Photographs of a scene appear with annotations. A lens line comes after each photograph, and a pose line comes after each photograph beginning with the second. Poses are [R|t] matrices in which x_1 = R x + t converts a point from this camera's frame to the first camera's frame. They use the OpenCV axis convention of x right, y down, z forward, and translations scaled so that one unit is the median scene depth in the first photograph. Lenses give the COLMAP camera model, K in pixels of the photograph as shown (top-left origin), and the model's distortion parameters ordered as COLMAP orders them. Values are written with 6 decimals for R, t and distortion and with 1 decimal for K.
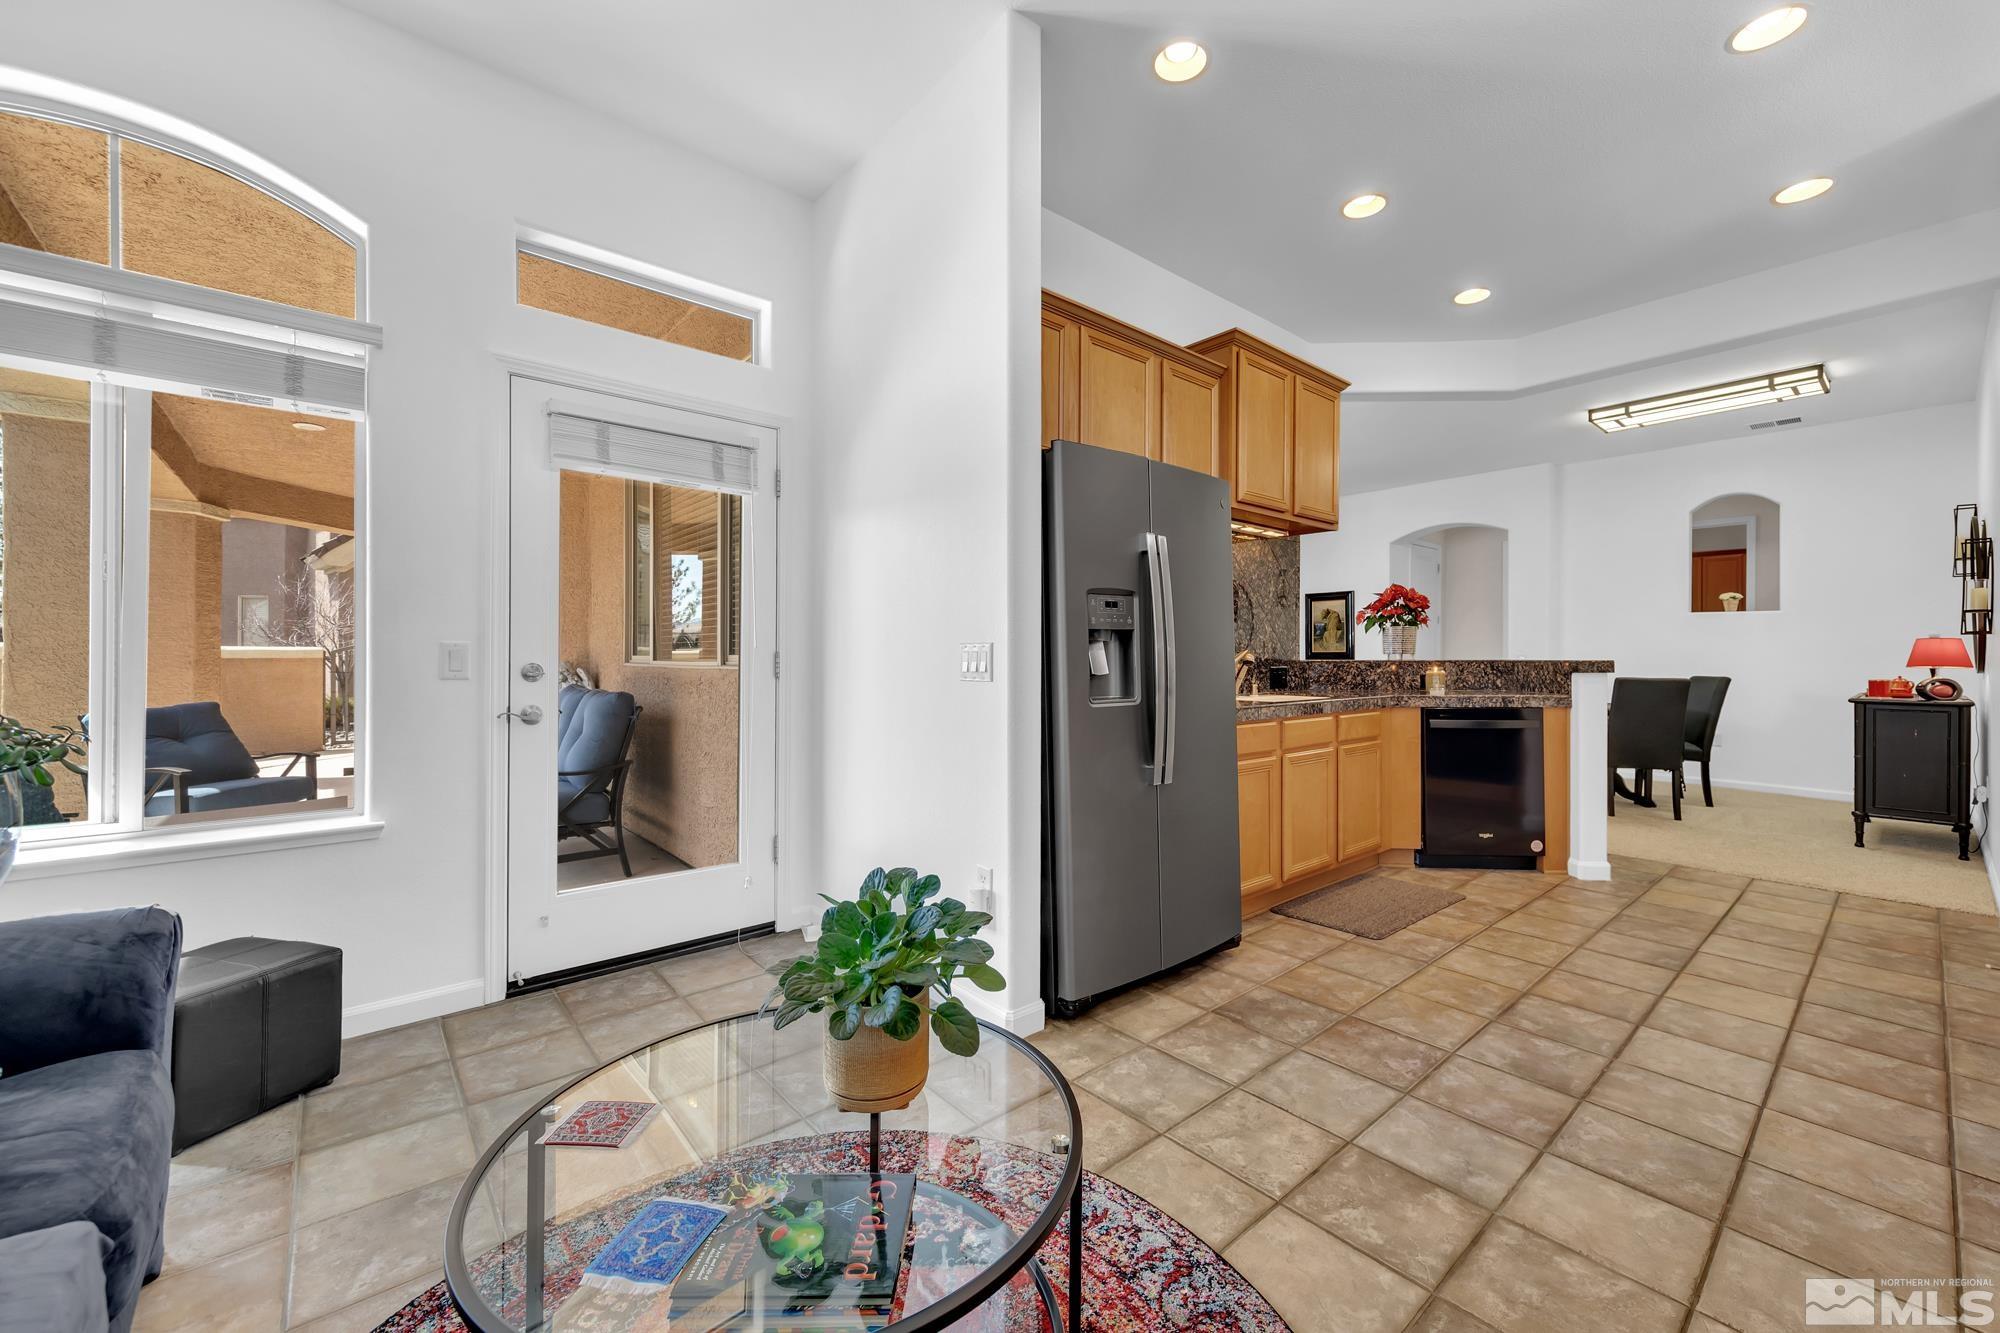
lens RADIAL K [[781.0, 0, 1027.8], [0, 781.0, 660.7], [0, 0, 1]] dist [0.002880, -0.000004]
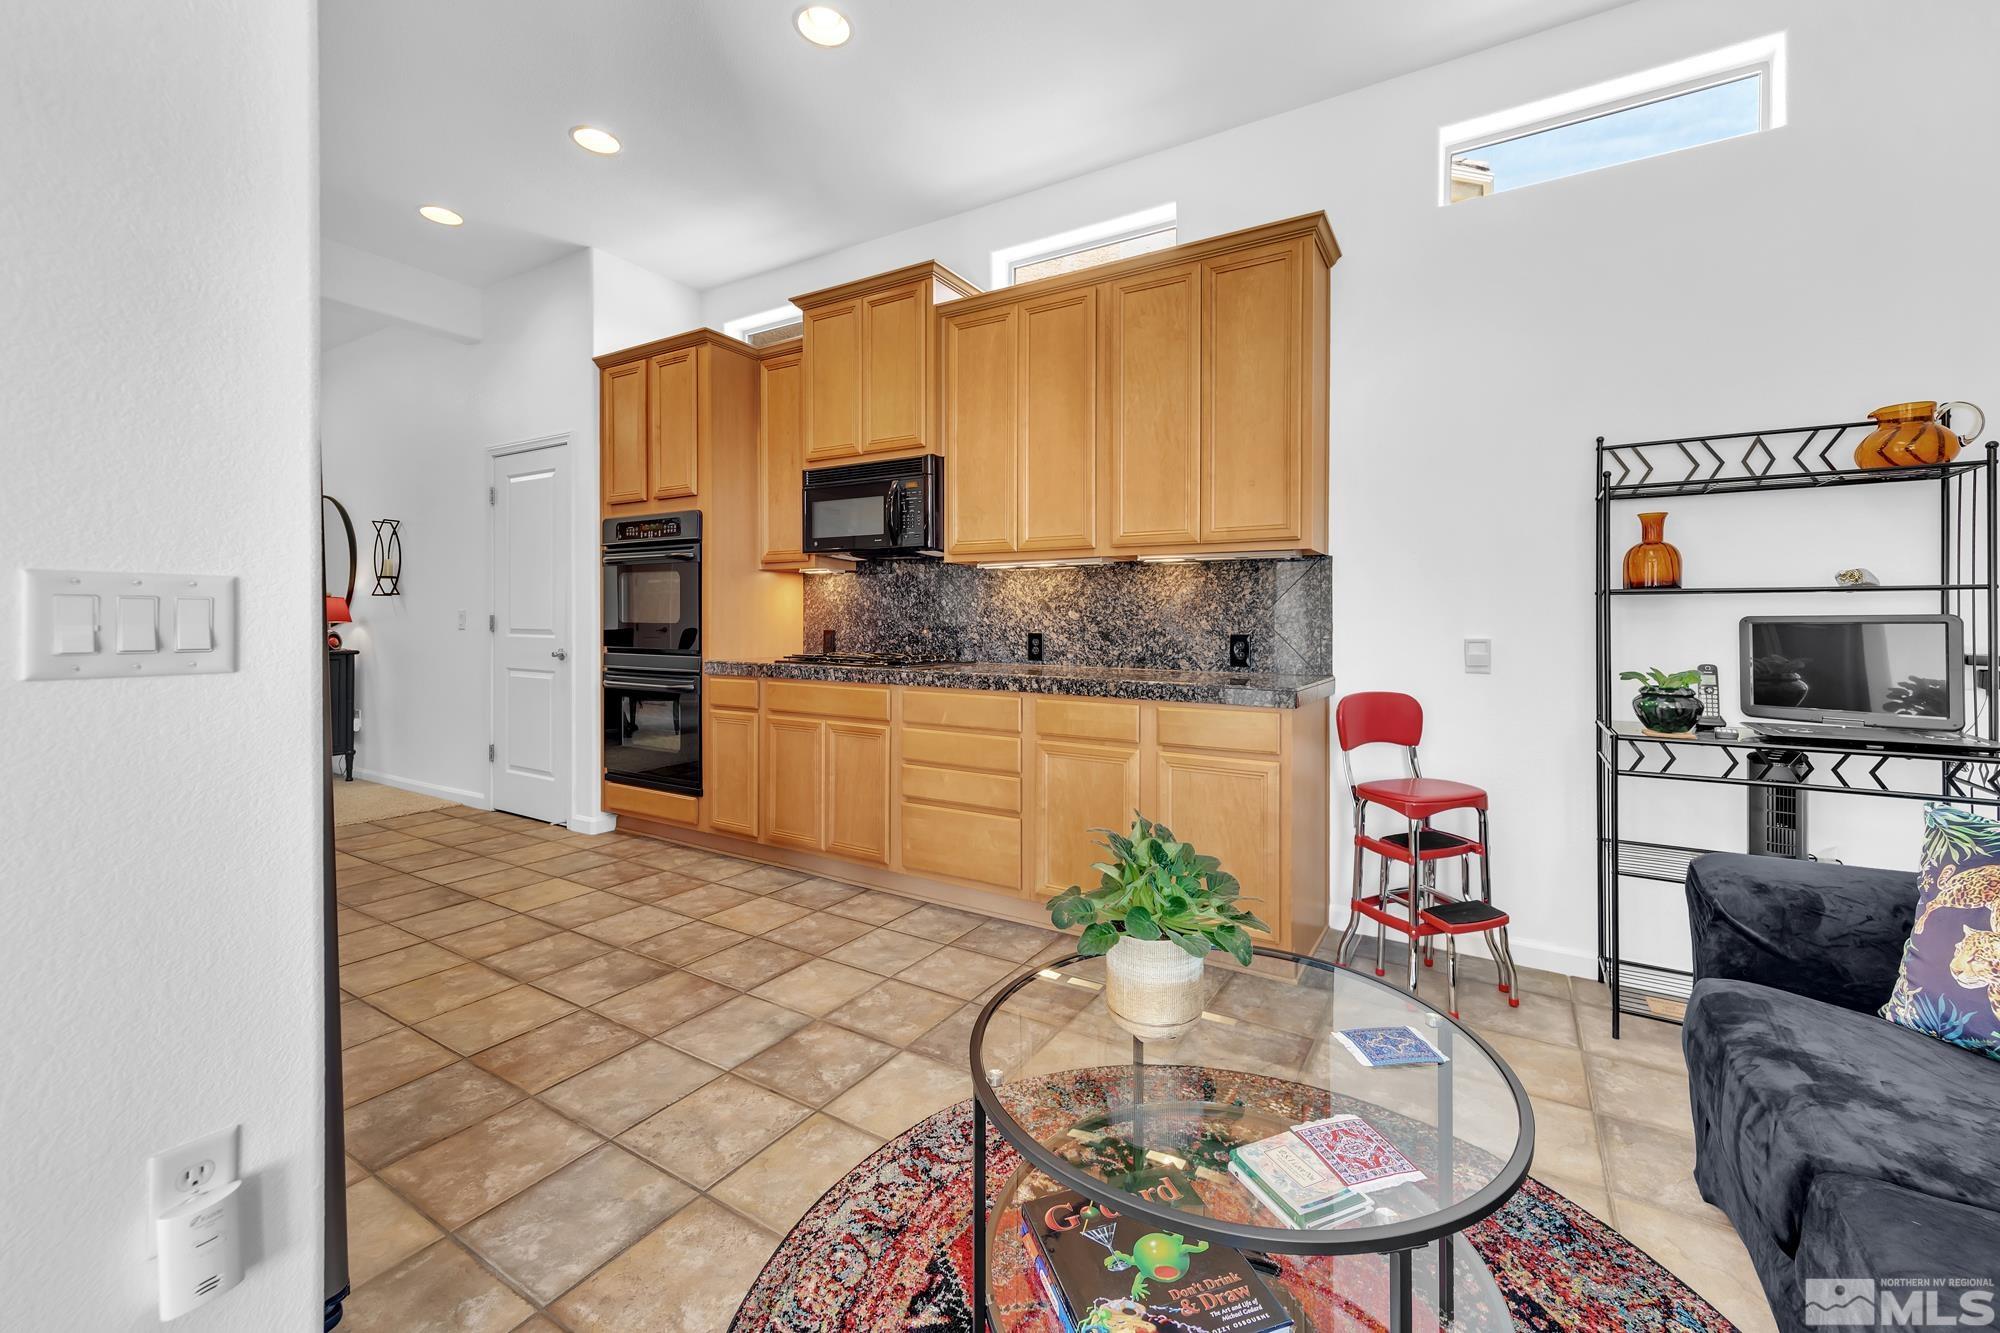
lens RADIAL K [[802.4, 0, 1028.6], [0, 802.4, 618.9], [0, 0, 1]] dist [0.001660, 0.000081]
pose [[-0.317494, -0.002510, 0.948257, -0.339209], [-0.002681, 0.999995, 0.001749, -0.001372], [-0.948256, -0.001987, -0.317499, 0.433555]]
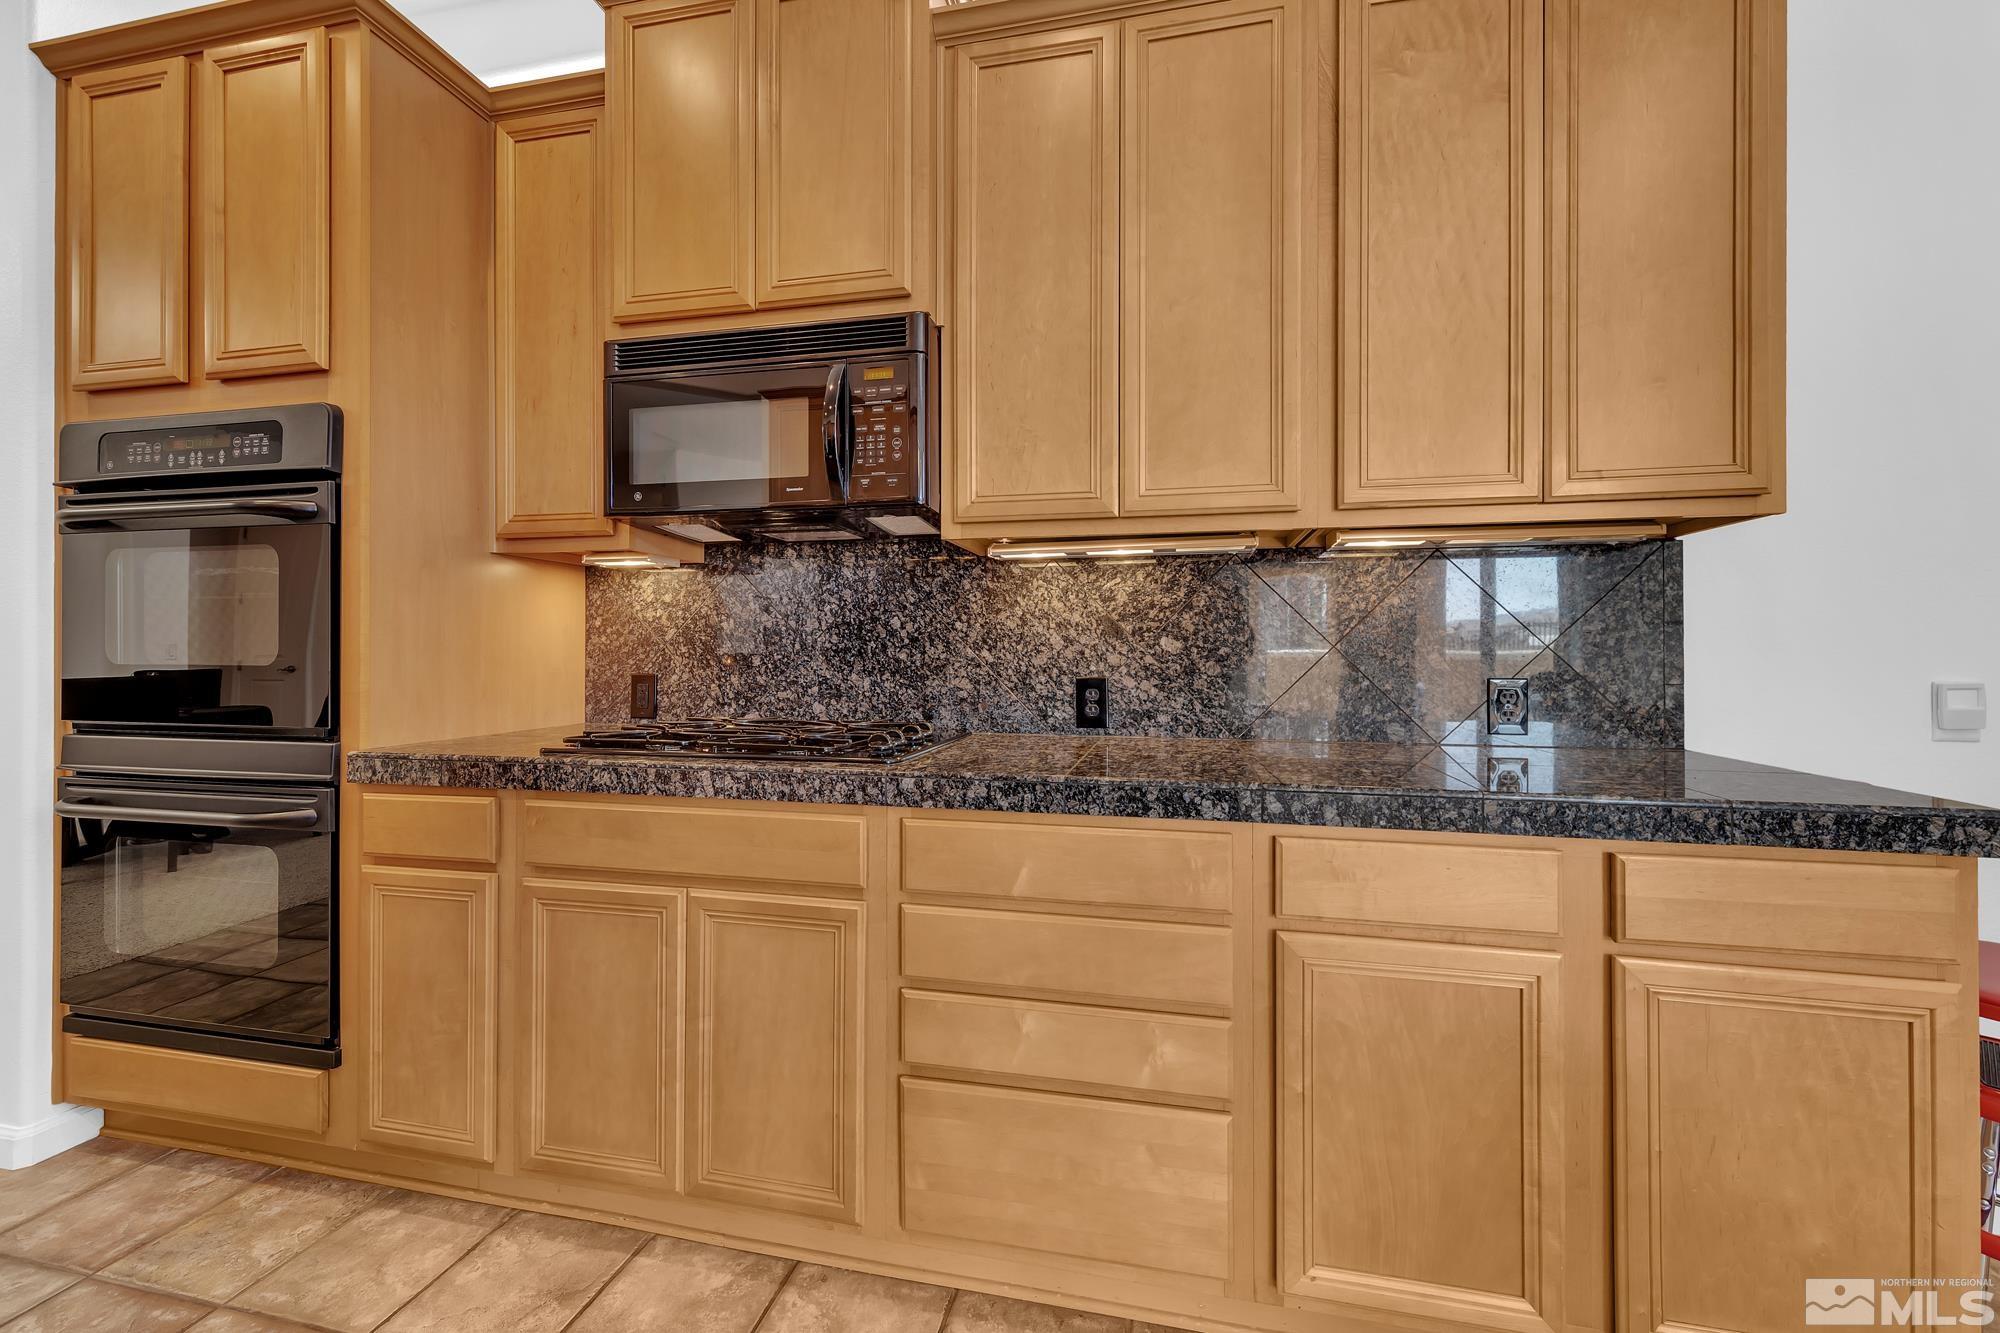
lens RADIAL K [[753.6, 0, 1026.6], [0, 753.6, 642.6], [0, 0, 1]] dist [0.002160, 0.000000]
pose [[-0.604697, 0.009208, 0.796402, 0.156814], [0.000876, 0.999940, -0.010896, -0.000632], [-0.796455, -0.005891, -0.604669, 0.452316]]
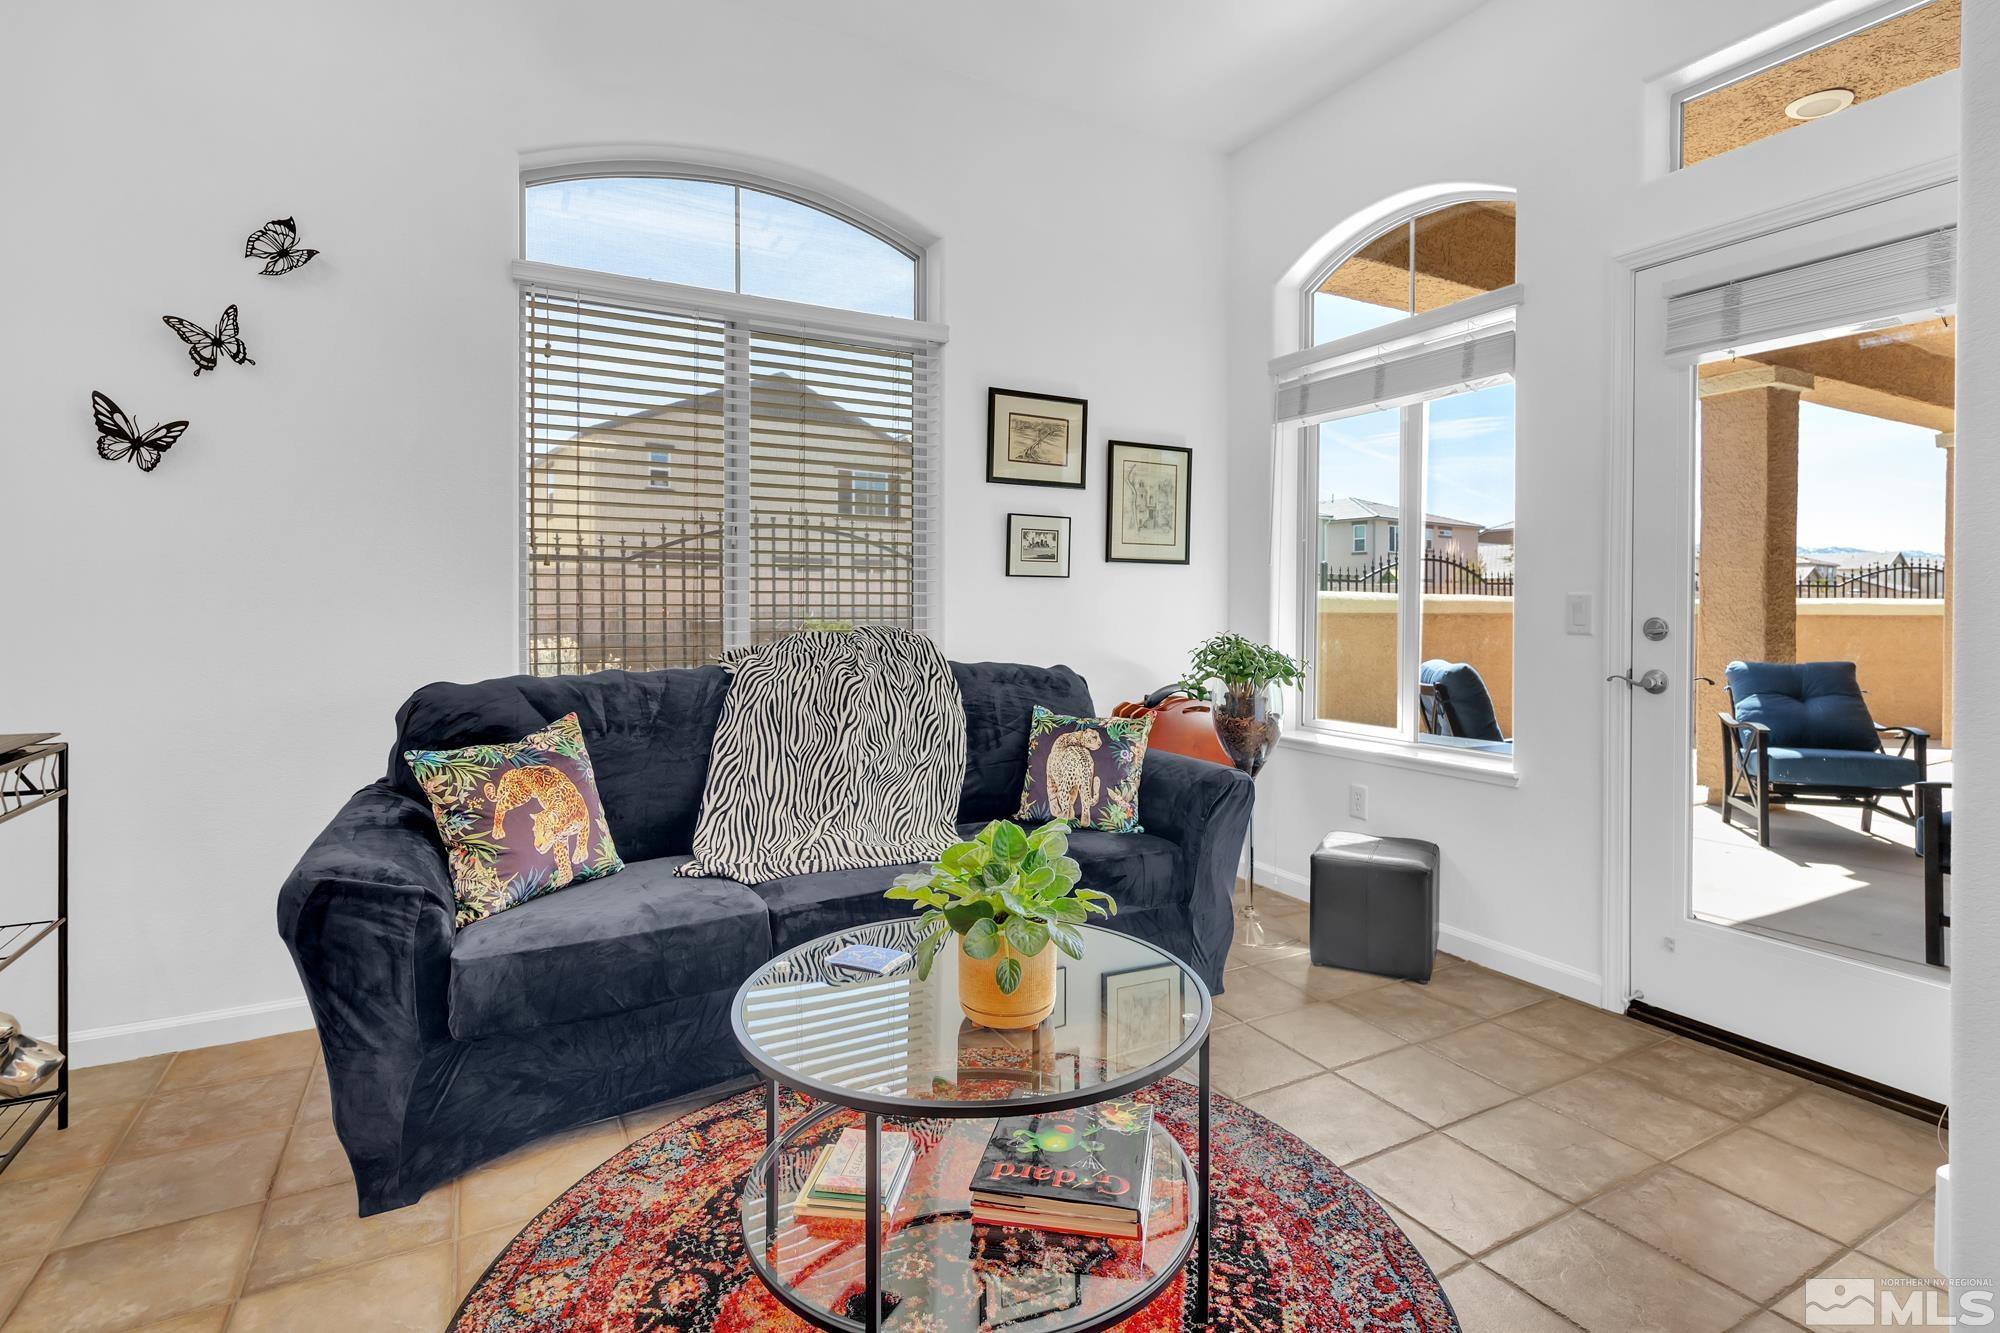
lens RADIAL K [[965.4, 0, 1018.6], [0, 965.4, 617.0], [0, 0, 1]] dist [0.001196, -0.000218]
pose [[-0.201511, 0.006025, -0.979468, 0.307483], [-0.009562, 0.999921, 0.008118, 0.000592], [0.979440, 0.011002, -0.201438, 0.361200]]
